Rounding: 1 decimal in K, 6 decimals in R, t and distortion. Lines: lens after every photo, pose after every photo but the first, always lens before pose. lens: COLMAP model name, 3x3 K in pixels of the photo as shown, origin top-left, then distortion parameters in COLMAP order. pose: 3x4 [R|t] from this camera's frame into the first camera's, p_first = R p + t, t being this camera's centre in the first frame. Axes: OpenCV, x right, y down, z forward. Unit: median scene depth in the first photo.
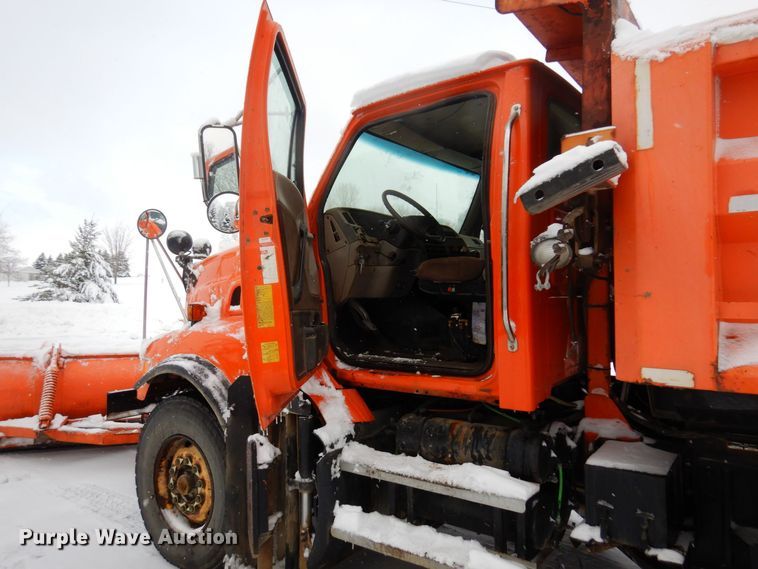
lens RADIAL K [[537.3, 0, 379.3], [0, 537.3, 286.1], [0, 0, 1]] dist [0.011471, -0.009484]
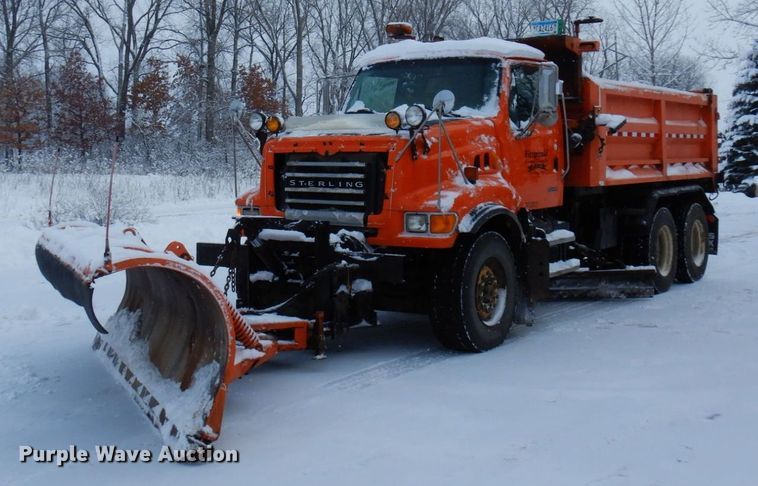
lens RADIAL K [[953.8, 0, 351.8], [0, 953.8, 181.2], [0, 0, 1]] dist [0.006385, 0.000000]
pose [[0.000179, -0.026898, 0.999638, -3.878238], [-0.010744, 0.999580, 0.026898, 0.008242], [-0.999942, -0.010745, -0.000110, 1.827887]]
